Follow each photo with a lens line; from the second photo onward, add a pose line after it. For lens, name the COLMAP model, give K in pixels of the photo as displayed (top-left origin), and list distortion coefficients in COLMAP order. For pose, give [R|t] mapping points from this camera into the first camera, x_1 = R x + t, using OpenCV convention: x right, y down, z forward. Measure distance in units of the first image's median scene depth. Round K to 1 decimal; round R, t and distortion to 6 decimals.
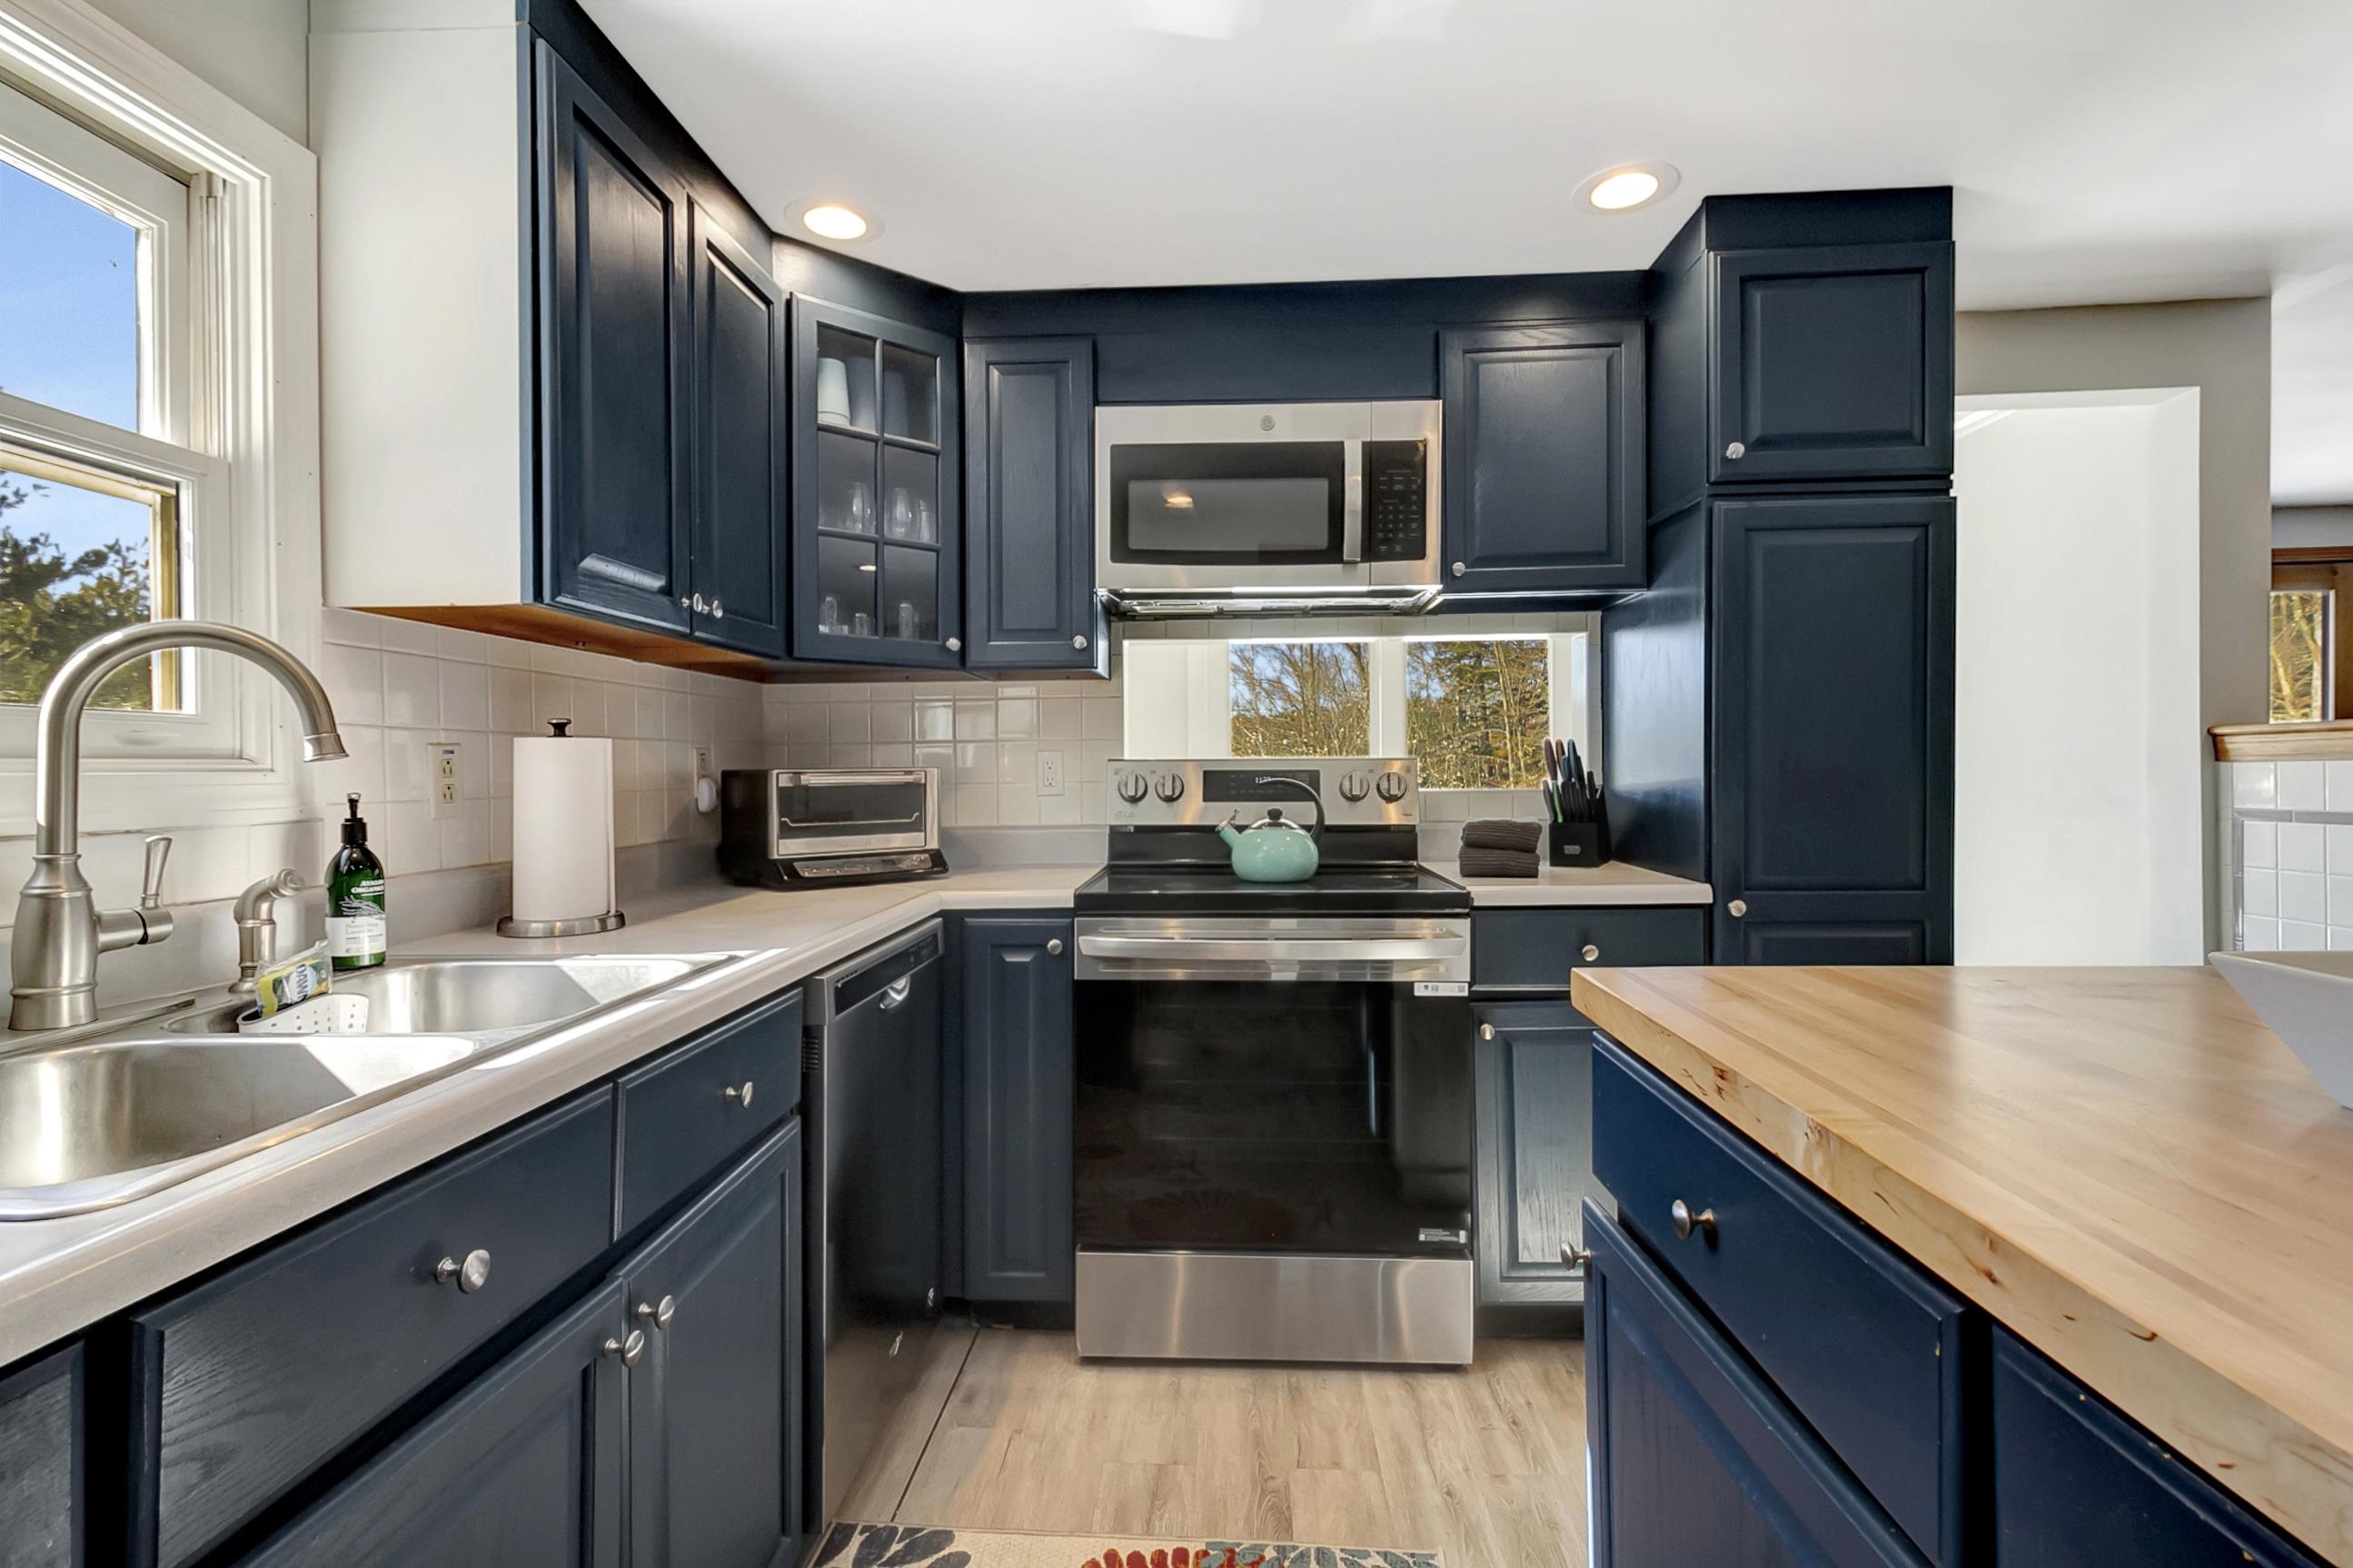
lens RADIAL K [[1090.3, 0, 1174.5], [0, 1090.3, 779.0], [0, 0, 1]] dist [0.023711, 0.000142]
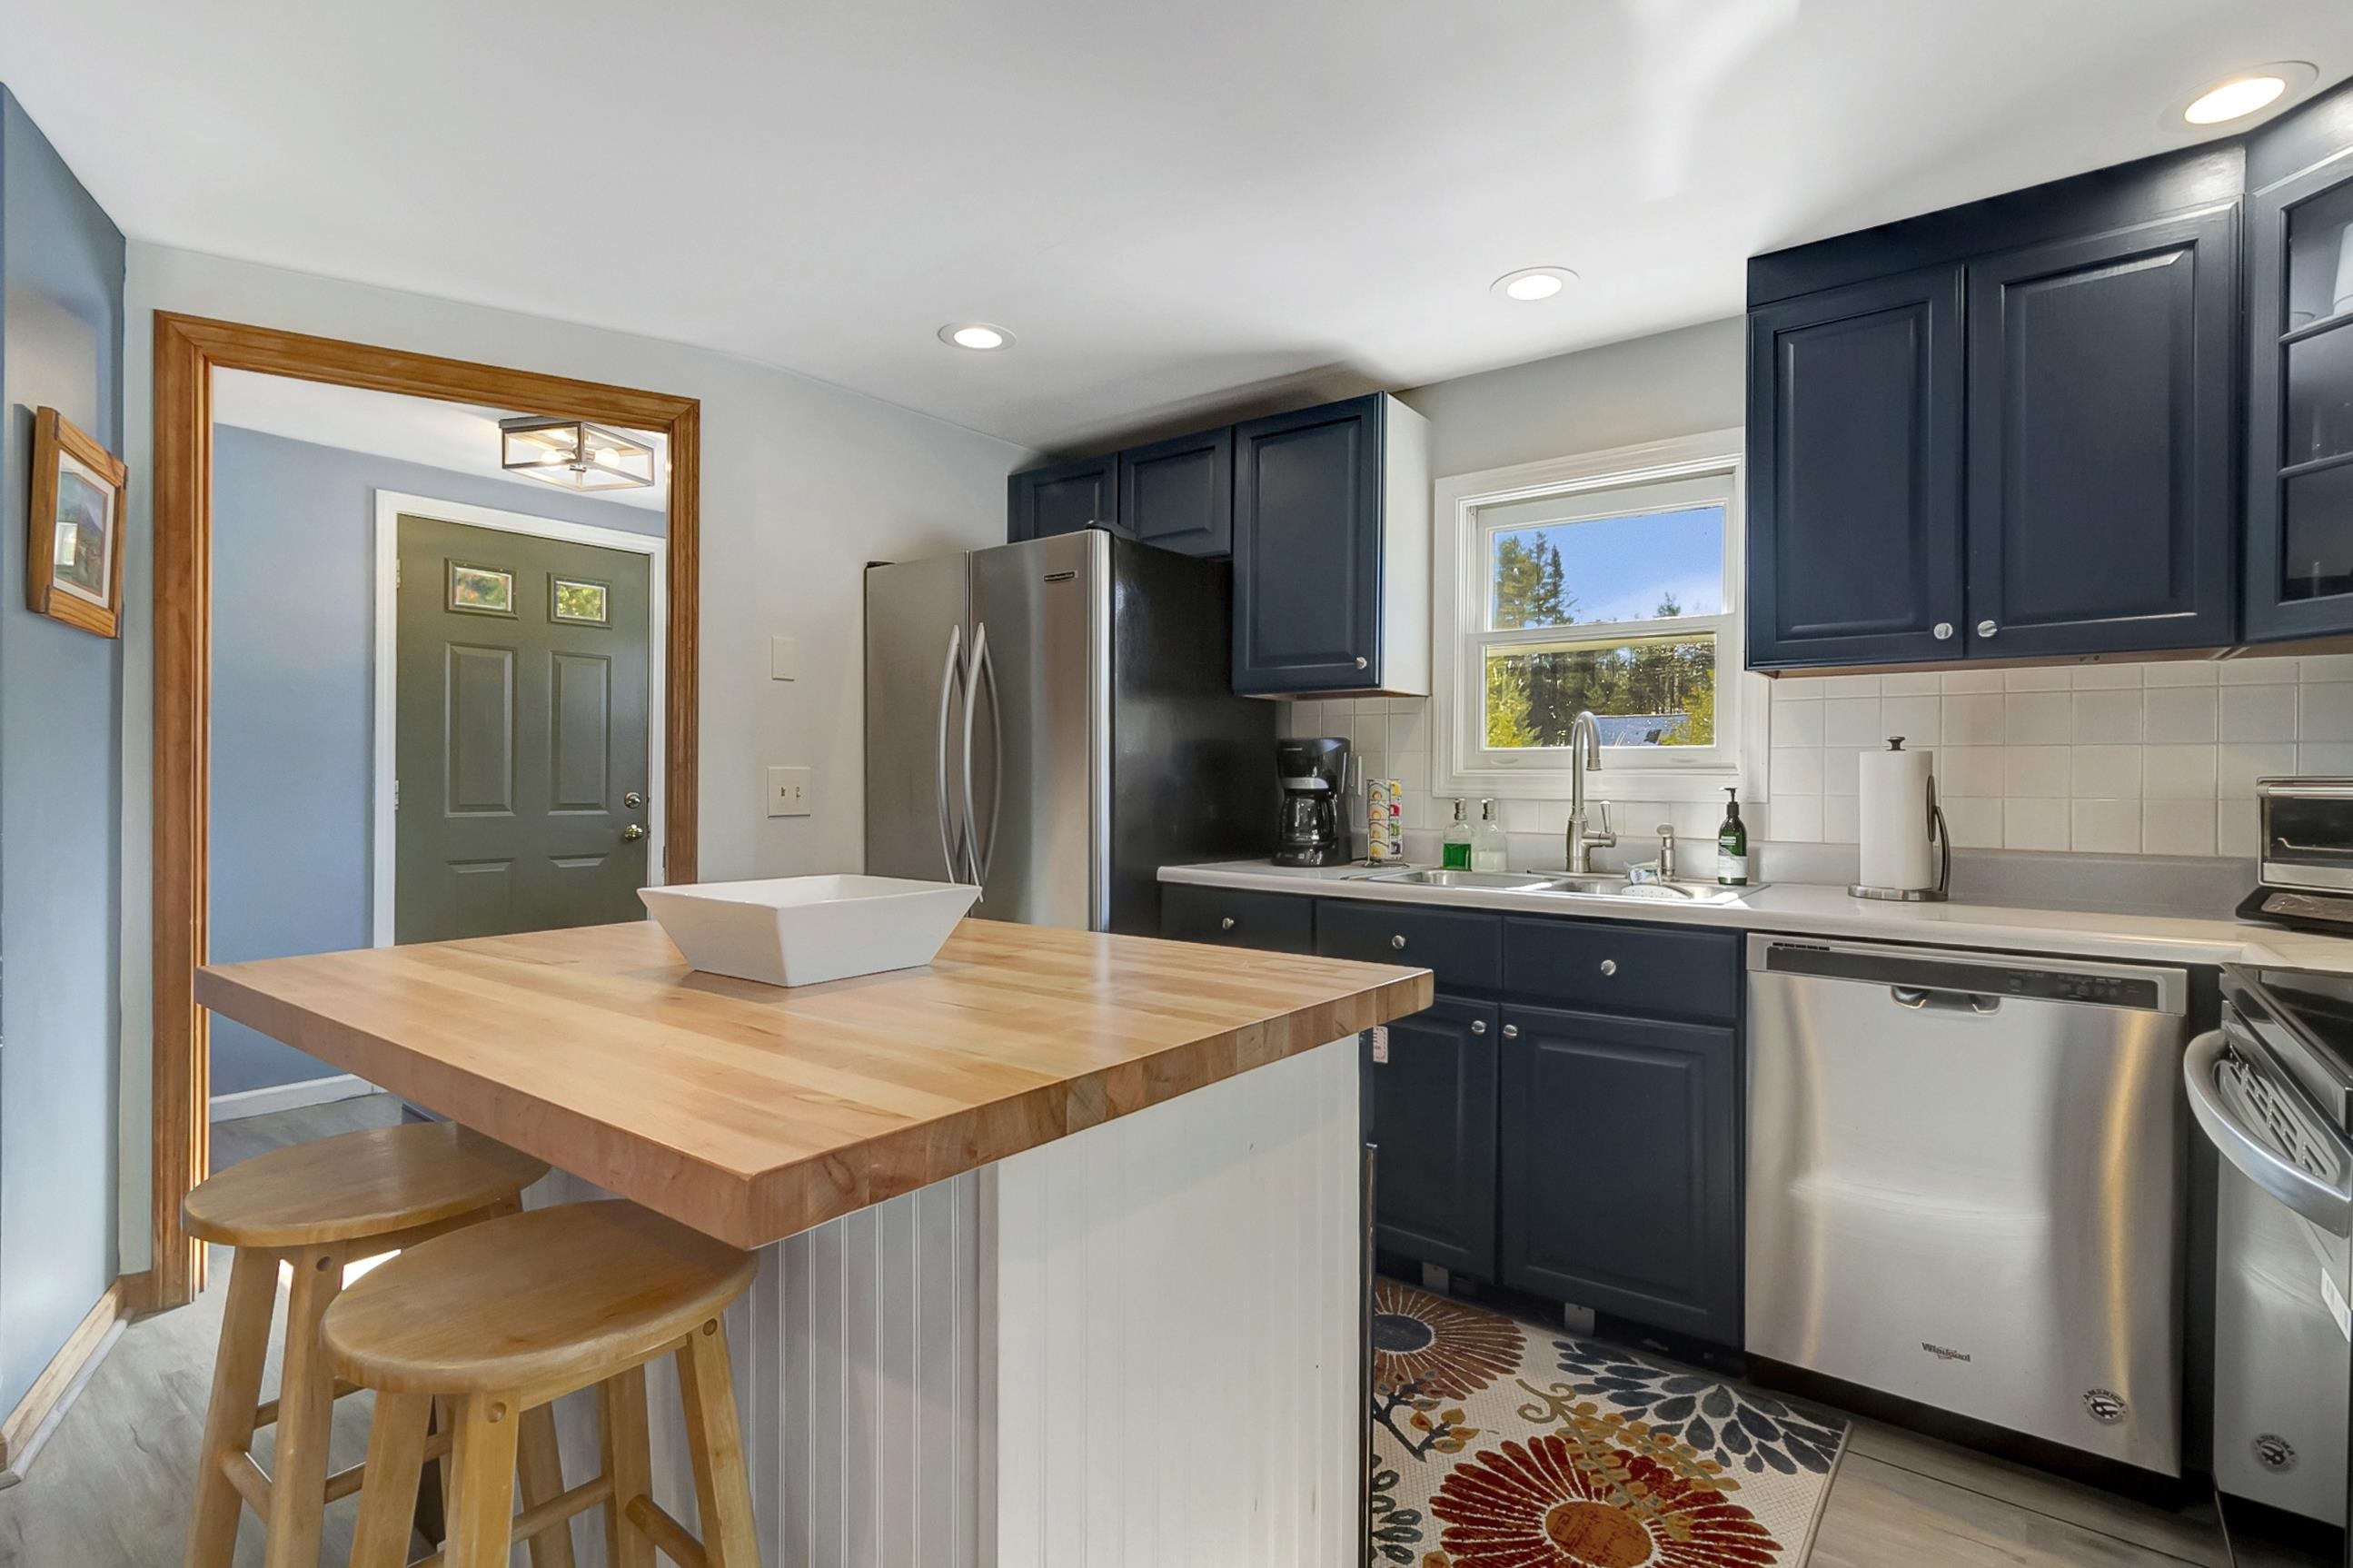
lens RADIAL K [[1108.6, 0, 1198.1], [0, 1108.6, 789.9], [0, 0, 1]] dist [0.008080, 0.000257]
pose [[-0.548635, 0.016243, -0.835904, 0.846412], [-0.008413, 0.999653, 0.024946, -0.014516], [0.836020, 0.020719, -0.548308, 0.860128]]
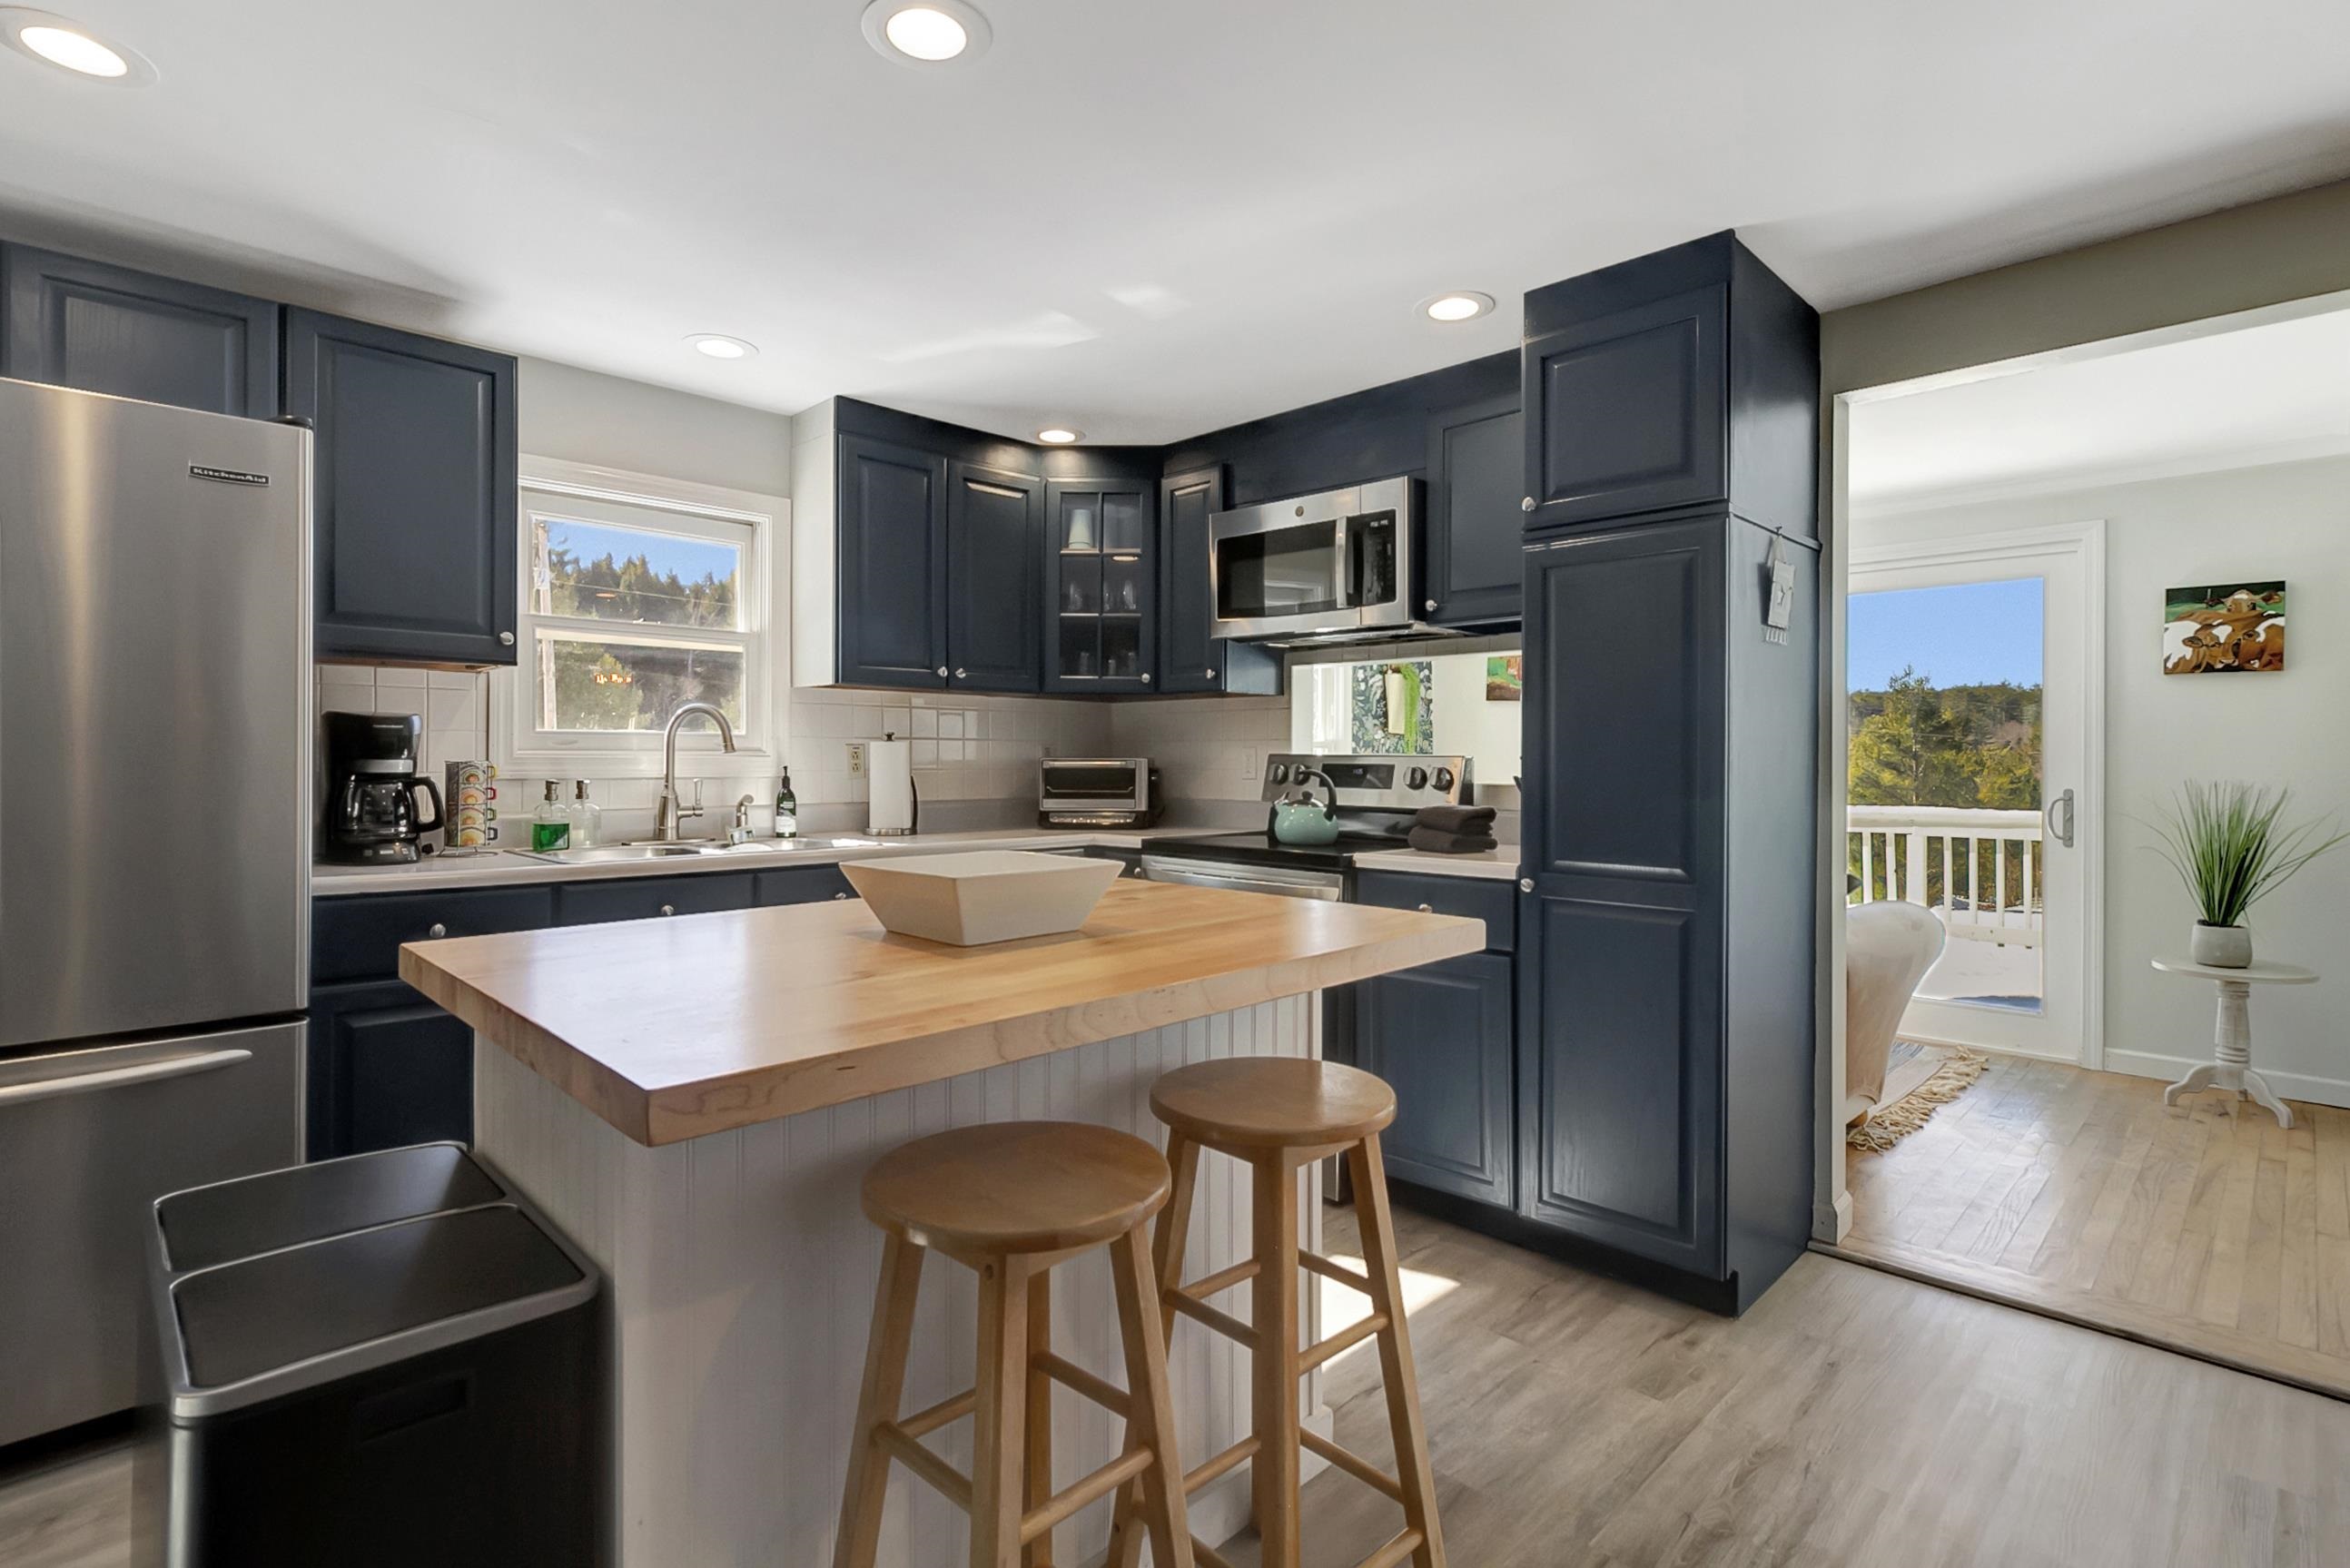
lens RADIAL K [[1107.2, 0, 1196.6], [0, 1107.2, 789.9], [0, 0, 1]] dist [0.008080, 0.000257]
pose [[0.747324, 0.031523, -0.663712, 1.056433], [-0.018076, 0.999469, 0.027116, -0.011420], [0.664214, -0.008267, 0.747497, -0.150832]]
